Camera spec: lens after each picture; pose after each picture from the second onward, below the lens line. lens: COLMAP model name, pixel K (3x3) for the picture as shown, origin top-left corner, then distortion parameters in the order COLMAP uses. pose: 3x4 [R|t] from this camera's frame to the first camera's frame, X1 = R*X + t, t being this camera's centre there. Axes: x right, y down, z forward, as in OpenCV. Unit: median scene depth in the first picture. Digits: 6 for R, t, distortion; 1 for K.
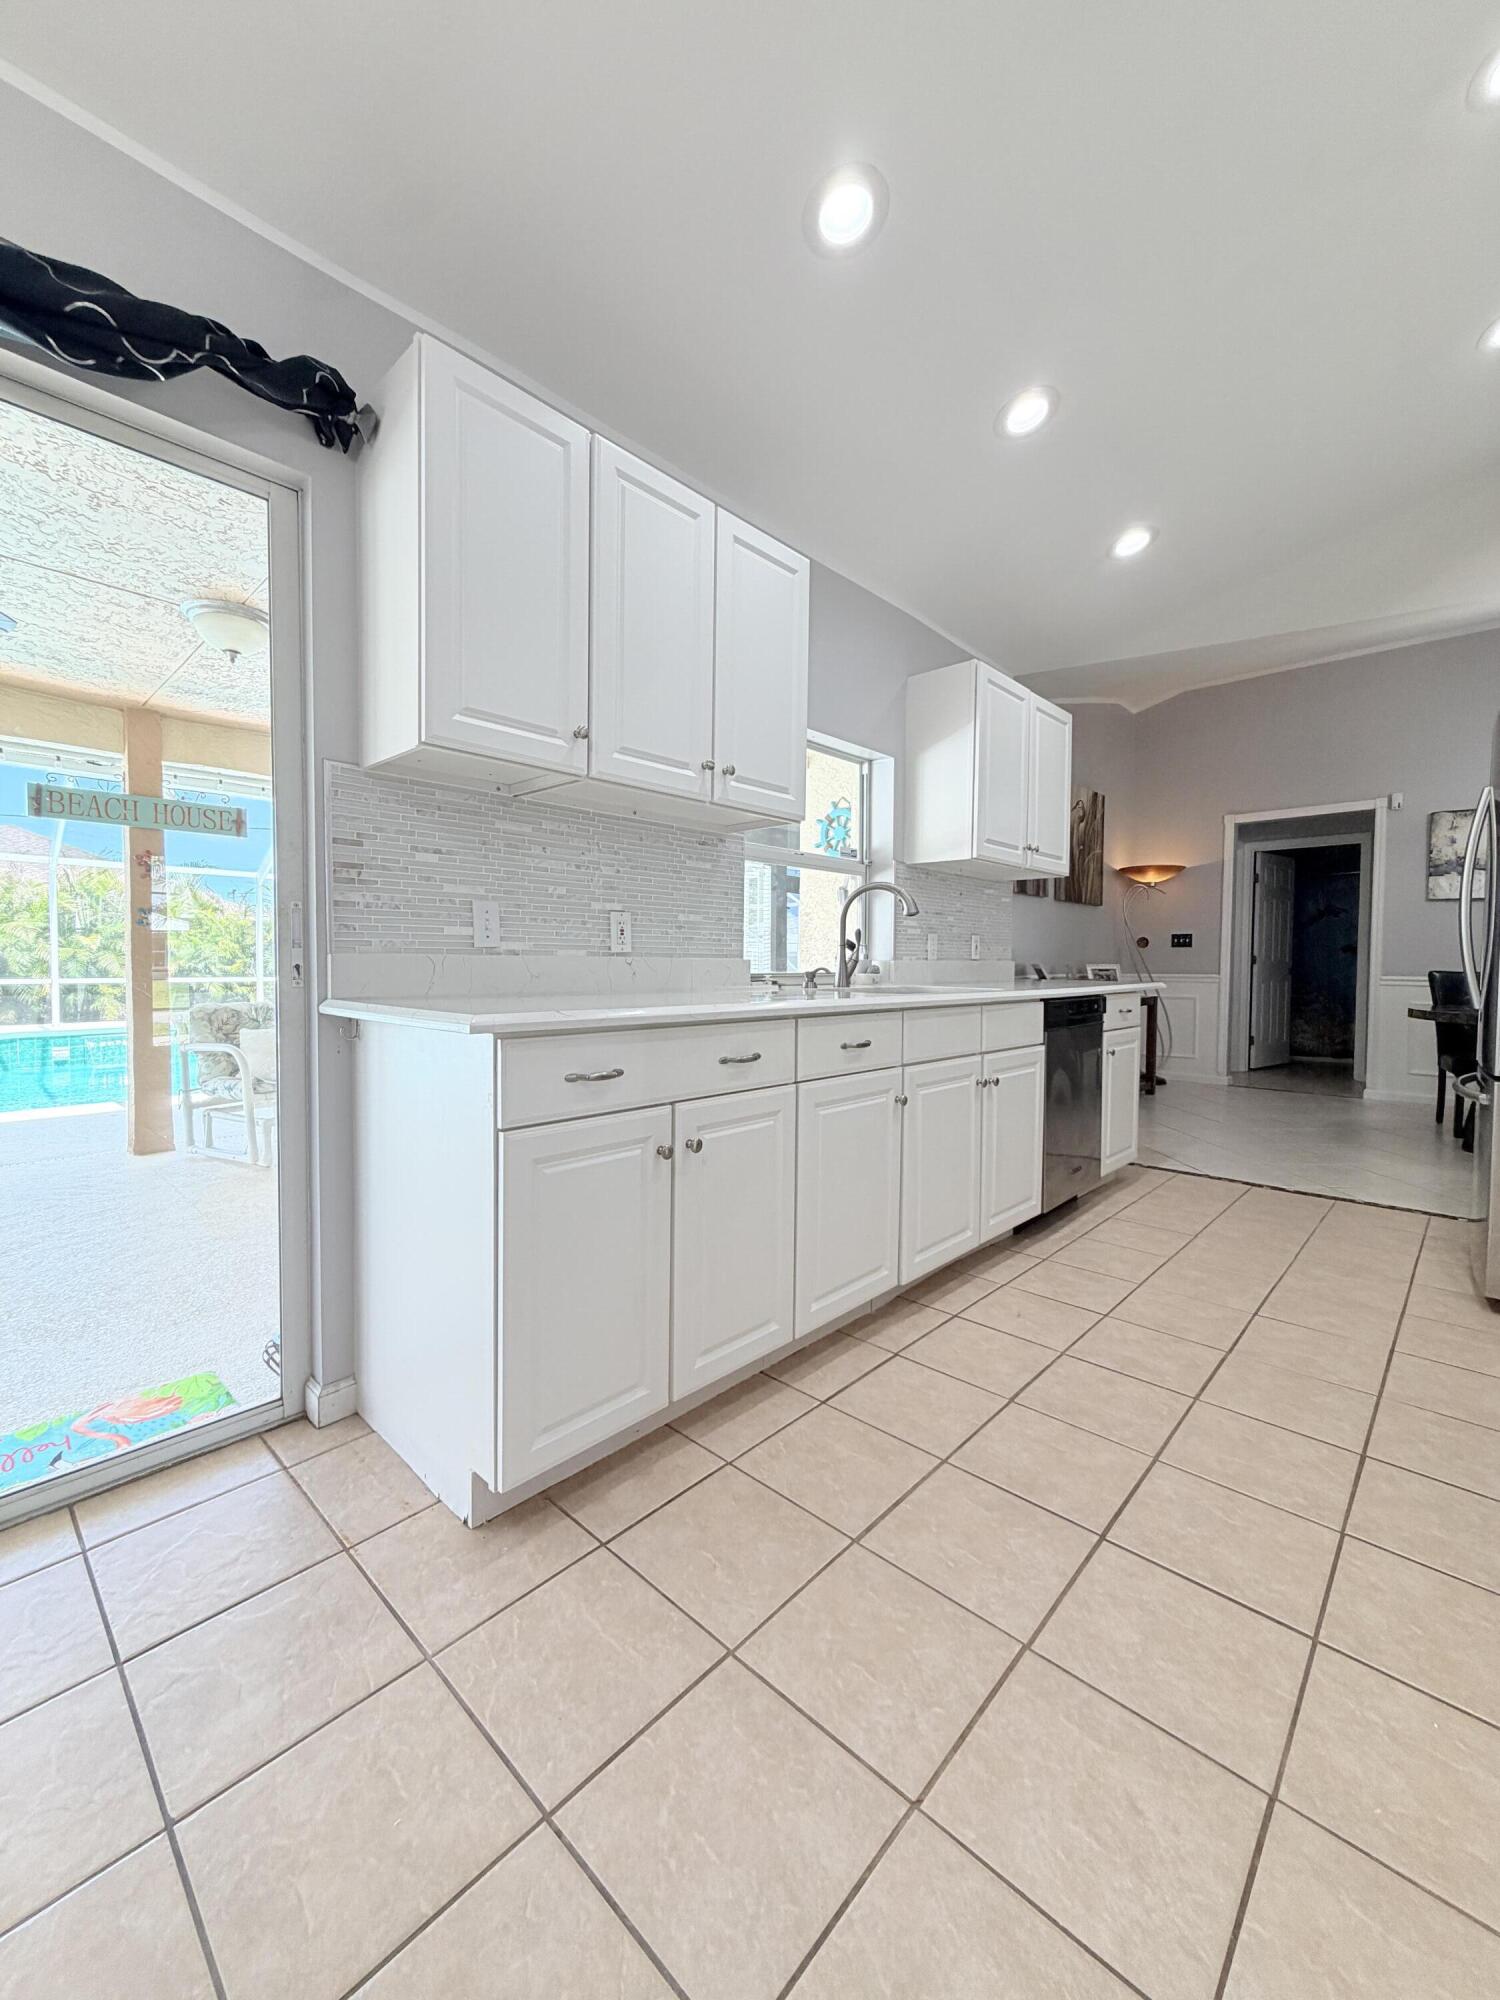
lens RADIAL K [[801.0, 0, 748.6], [0, 801.0, 994.2], [0, 0, 1]] dist [-0.000788, 0.000113]
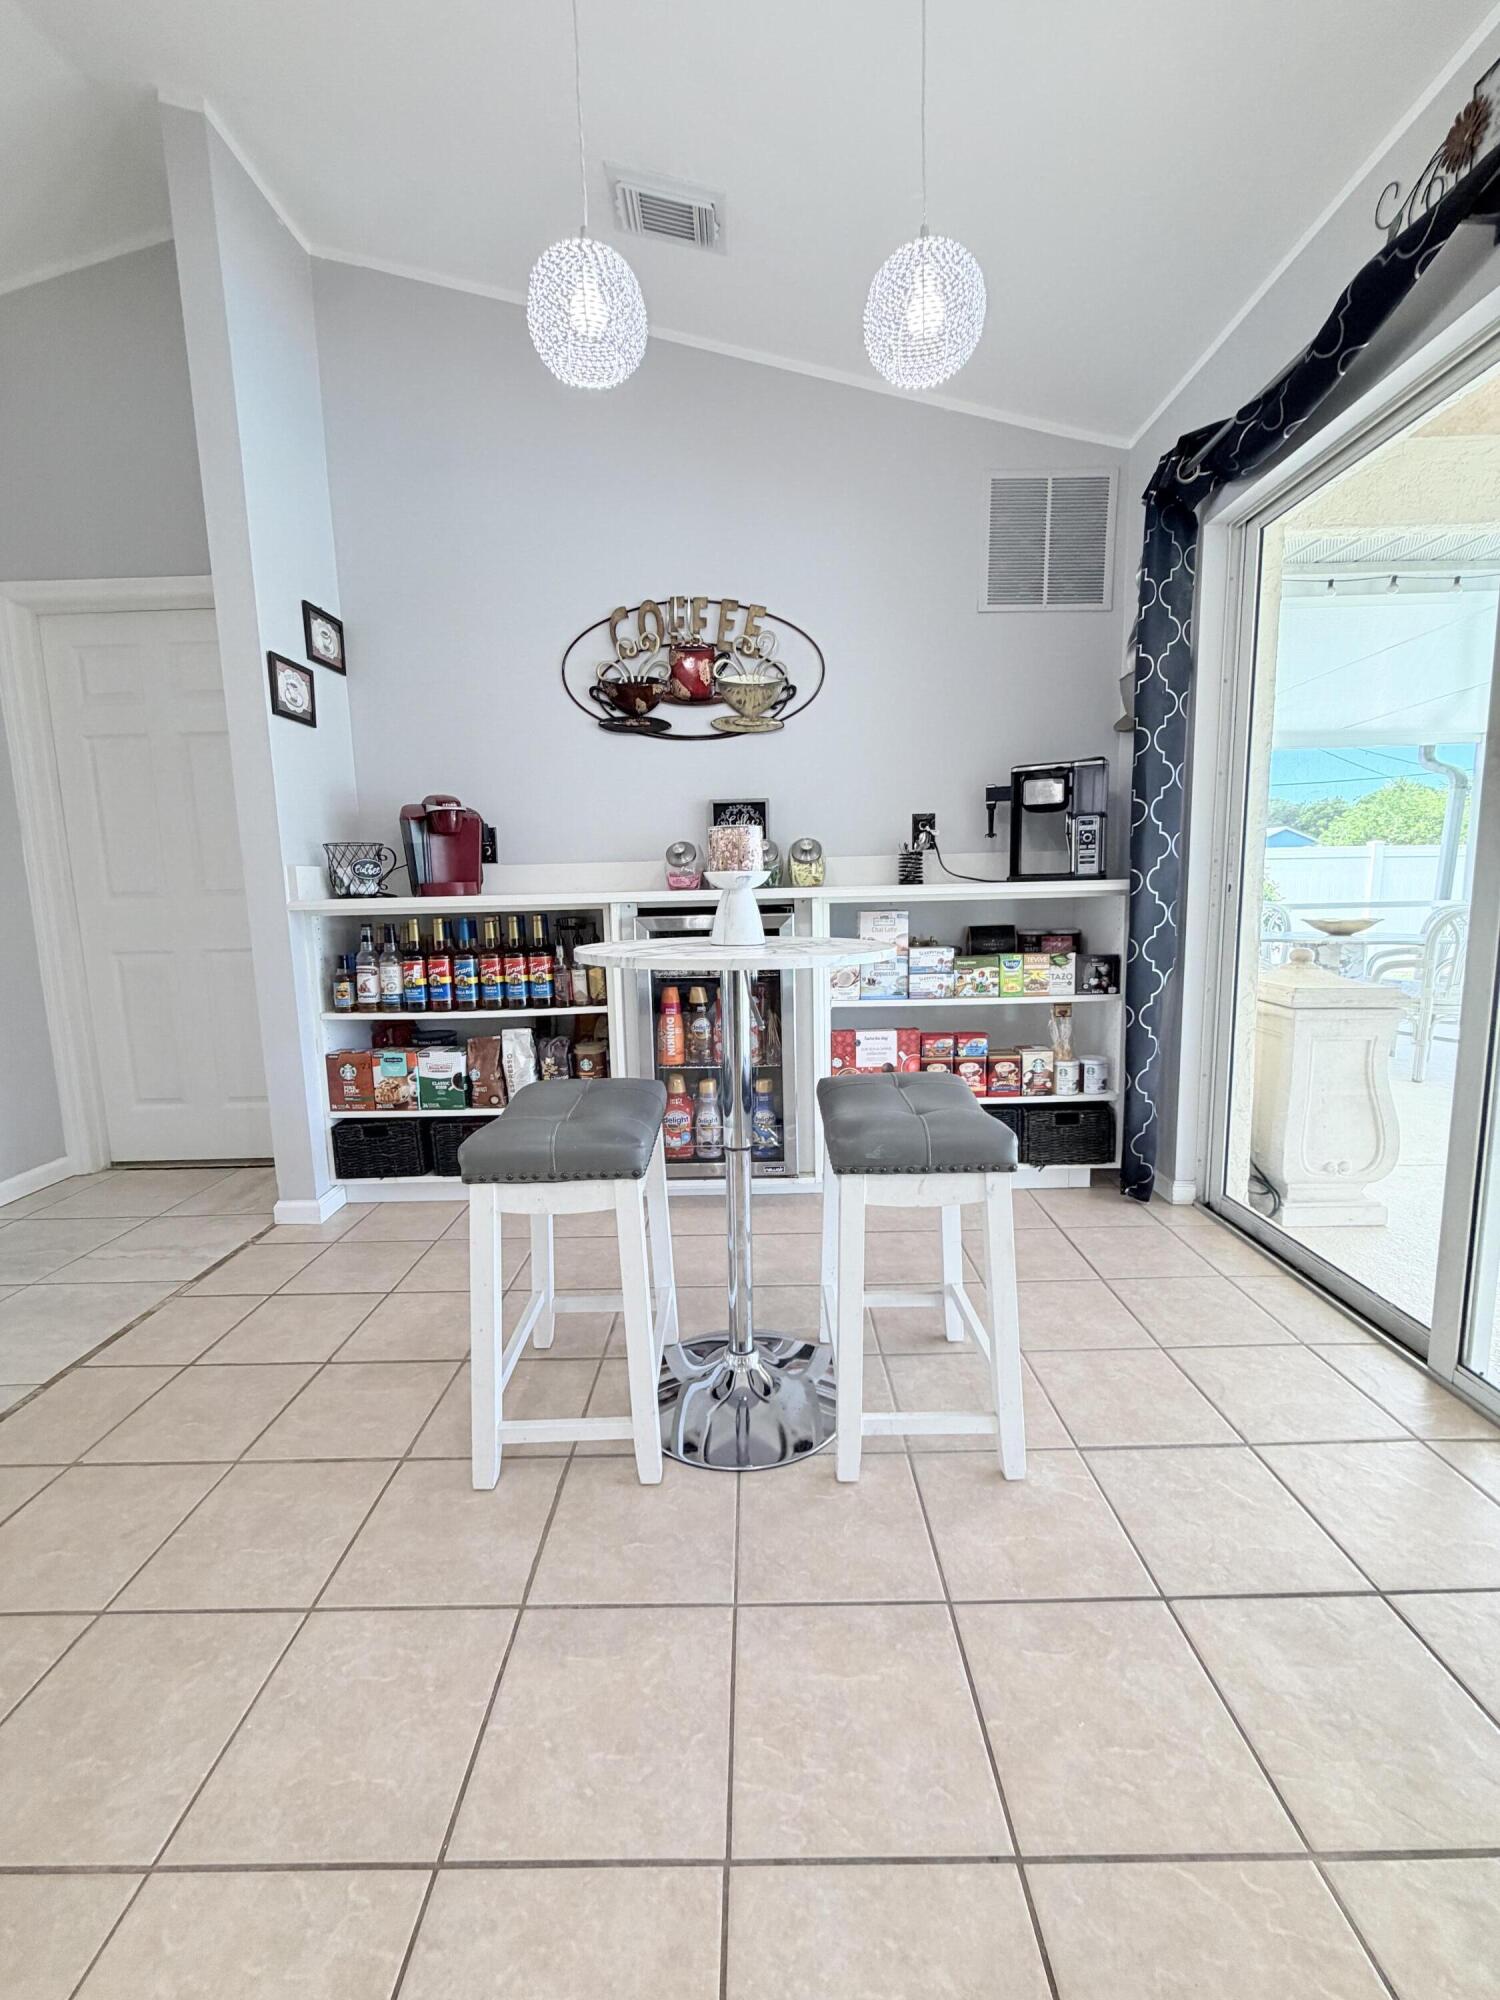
lens RADIAL K [[801.0, 0, 748.7], [0, 801.0, 996.2], [0, 0, 1]] dist [-0.000788, 0.000113]
pose [[-0.736581, 0.100449, -0.668848, 0.469815], [-0.009213, 0.987328, 0.158426, -0.061891], [0.676286, 0.122856, -0.726322, 1.324599]]
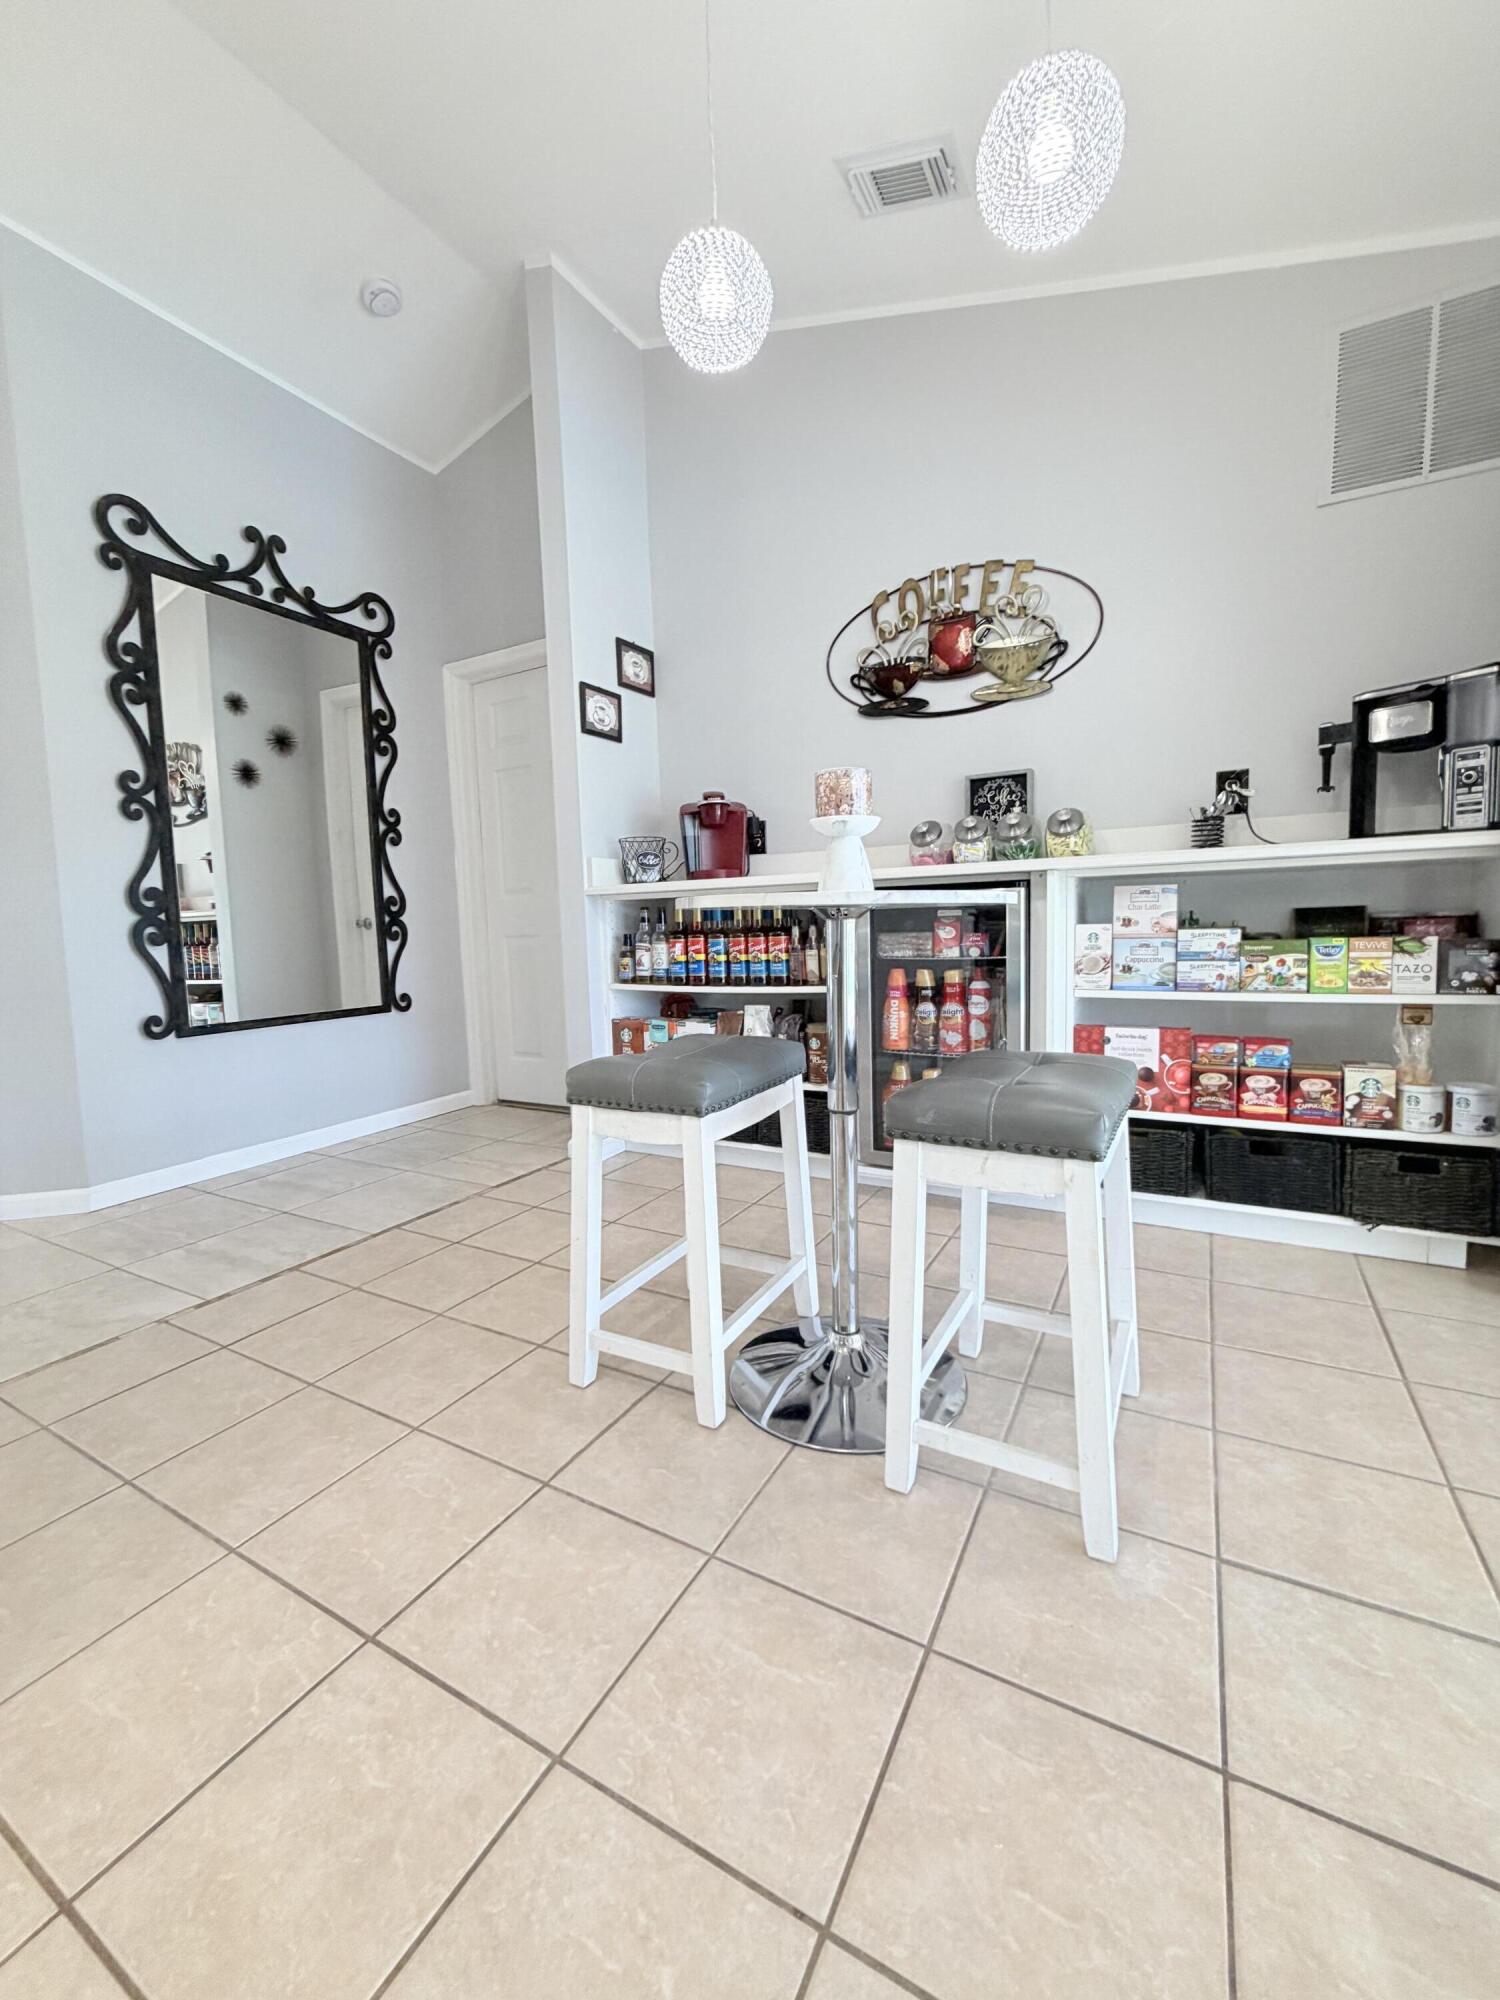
lens RADIAL K [[801.0, 0, 751.1], [0, 801.0, 996.8], [0, 0, 1]] dist [-0.000788, 0.000113]
pose [[-0.971141, 0.042985, -0.234601, -0.050319], [0.012445, 0.991418, 0.130137, 0.078181], [0.238181, 0.123461, -0.963342, 1.585170]]
